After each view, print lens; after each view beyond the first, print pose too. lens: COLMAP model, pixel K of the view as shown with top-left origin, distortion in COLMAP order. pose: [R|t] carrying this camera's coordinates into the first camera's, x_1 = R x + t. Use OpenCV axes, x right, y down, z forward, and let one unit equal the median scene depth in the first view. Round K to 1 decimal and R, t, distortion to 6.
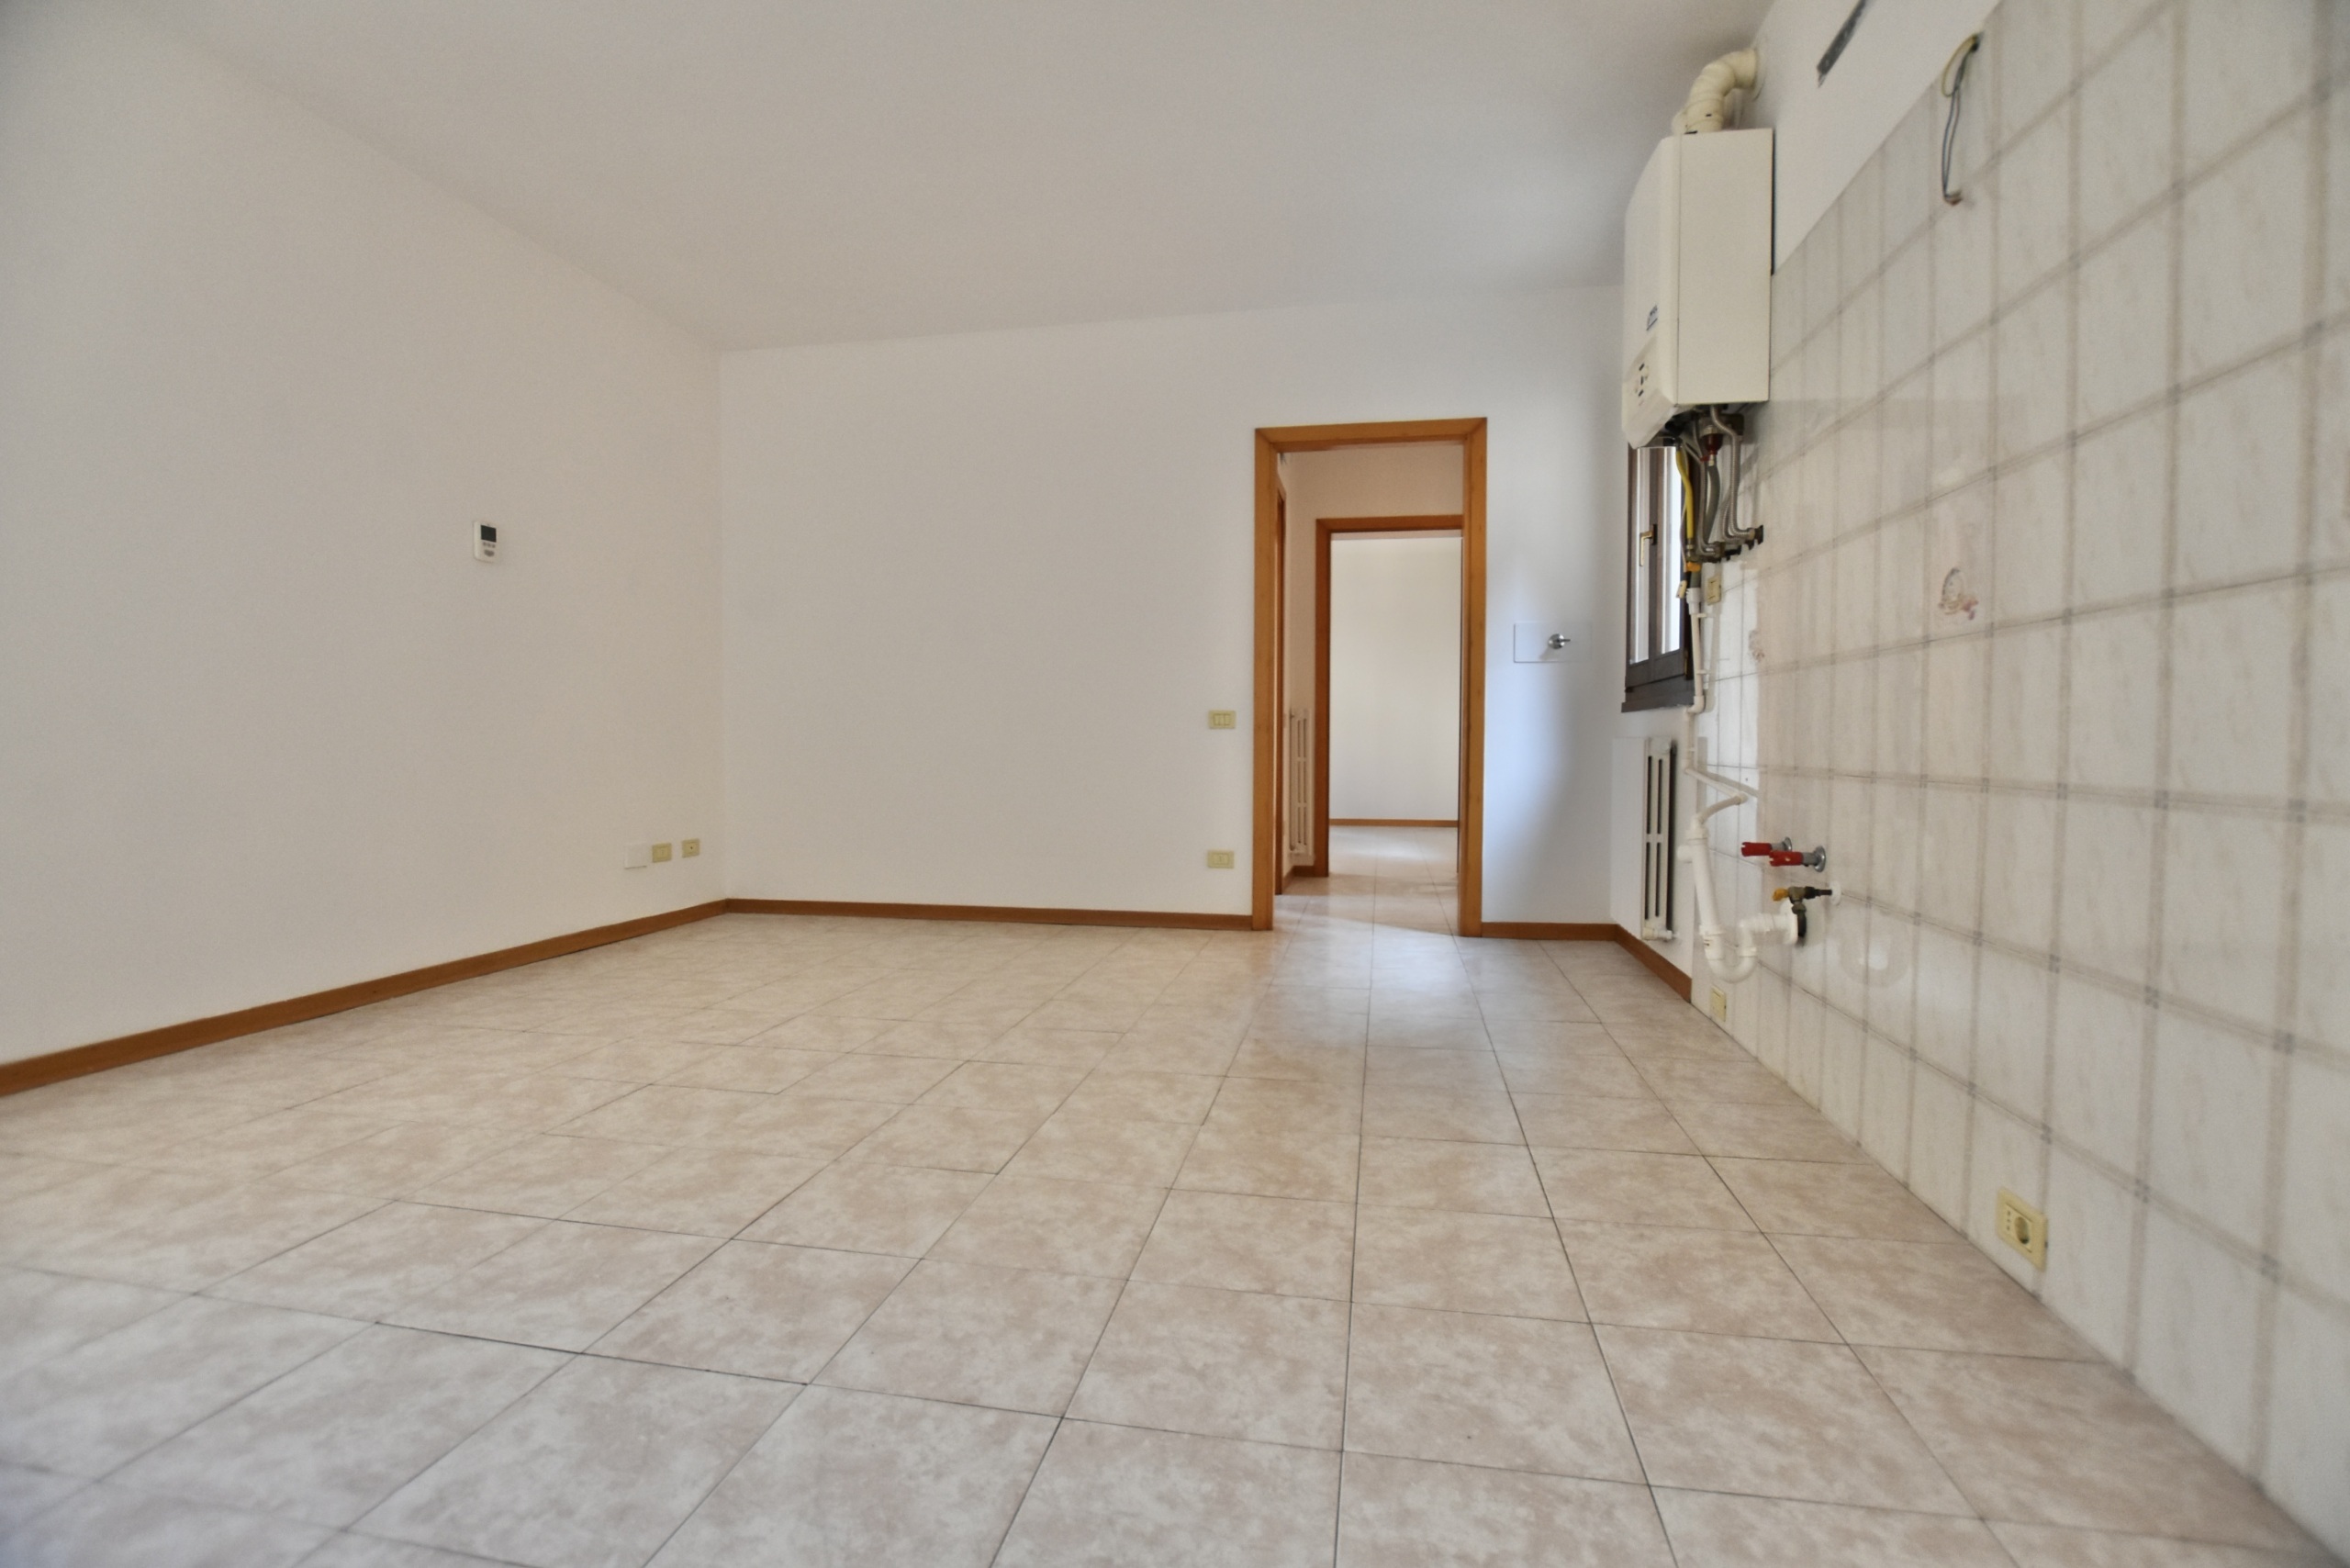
lens RADIAL K [[1044.2, 0, 1182.0], [0, 1044.2, 781.4], [0, 0, 1]] dist [-0.028171, -0.000081]
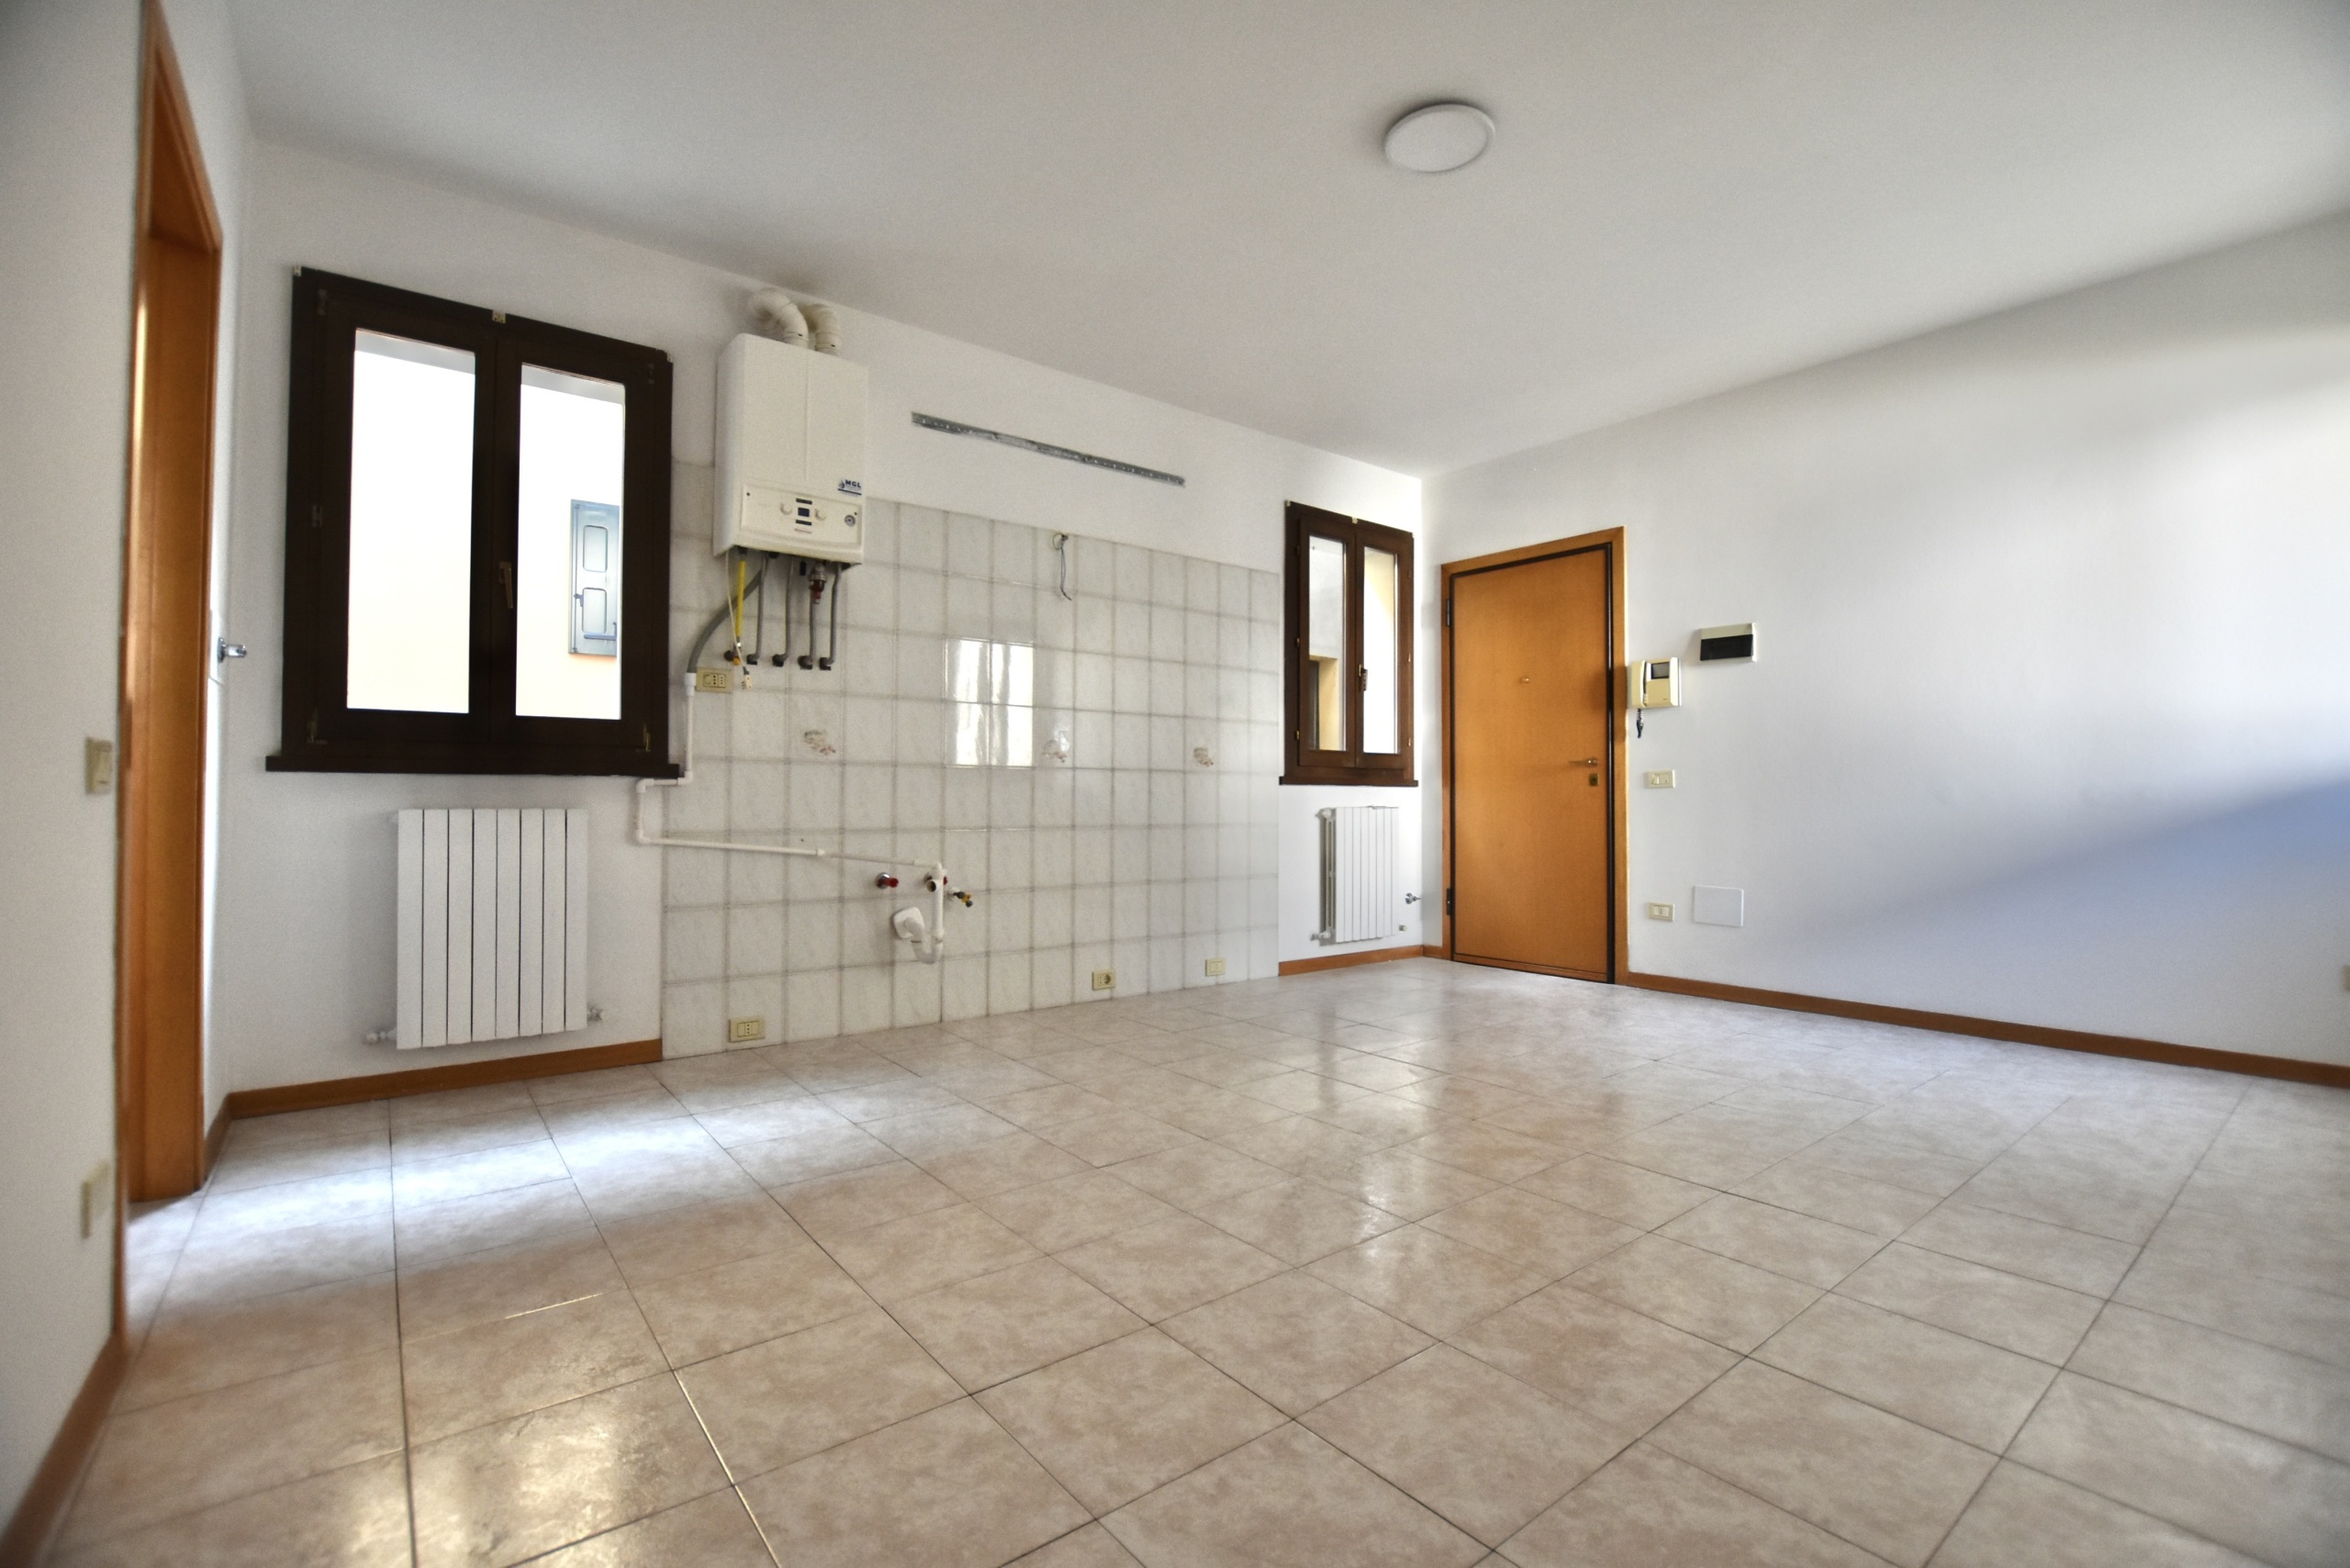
lens RADIAL K [[1044.2, 0, 1182.0], [0, 1044.2, 781.4], [0, 0, 1]] dist [-0.028171, -0.000081]
pose [[-0.755476, 0.006202, 0.655147, -1.109094], [0.020097, 0.999704, 0.013711, -0.136112], [-0.654868, 0.023525, -0.755377, 2.668709]]
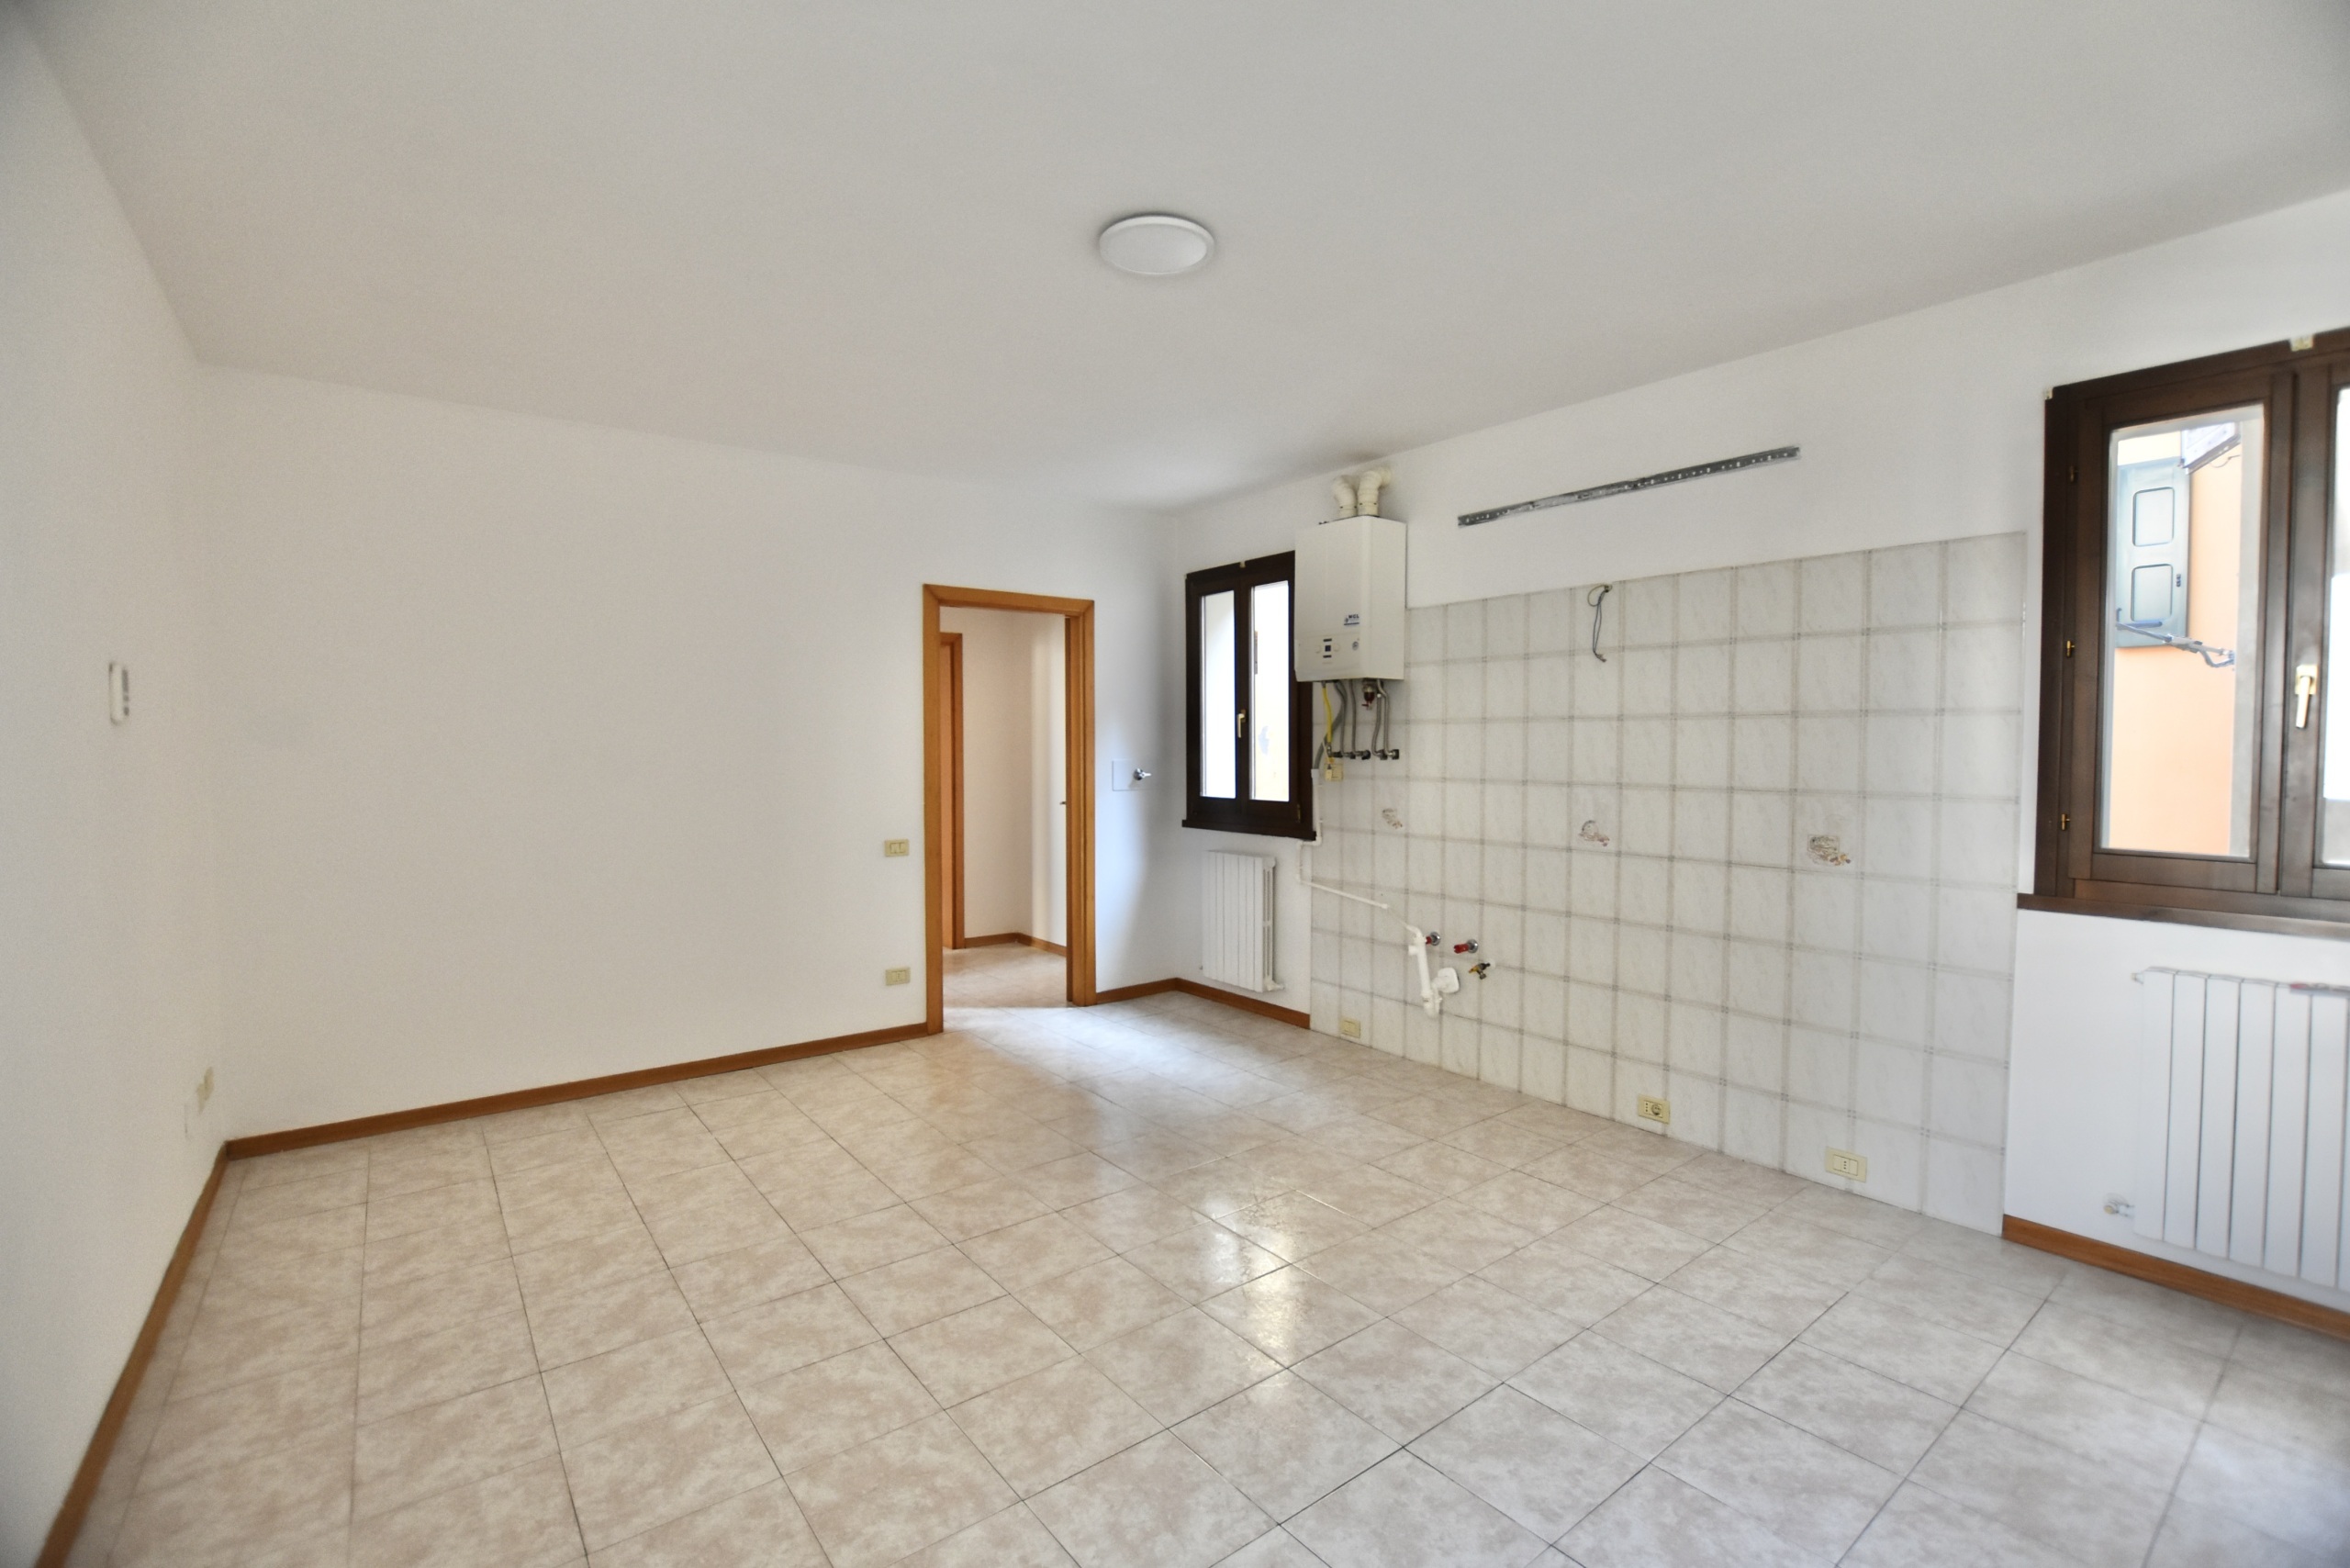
lens RADIAL K [[1031.0, 0, 1175.0], [0, 1031.0, 784.0], [0, 0, 1]] dist [-0.029884, -0.000003]
pose [[0.667851, -0.030347, 0.743676, -1.469083], [0.031503, 0.999426, 0.012492, -0.339671], [-0.743628, 0.015085, 0.668424, 0.191346]]
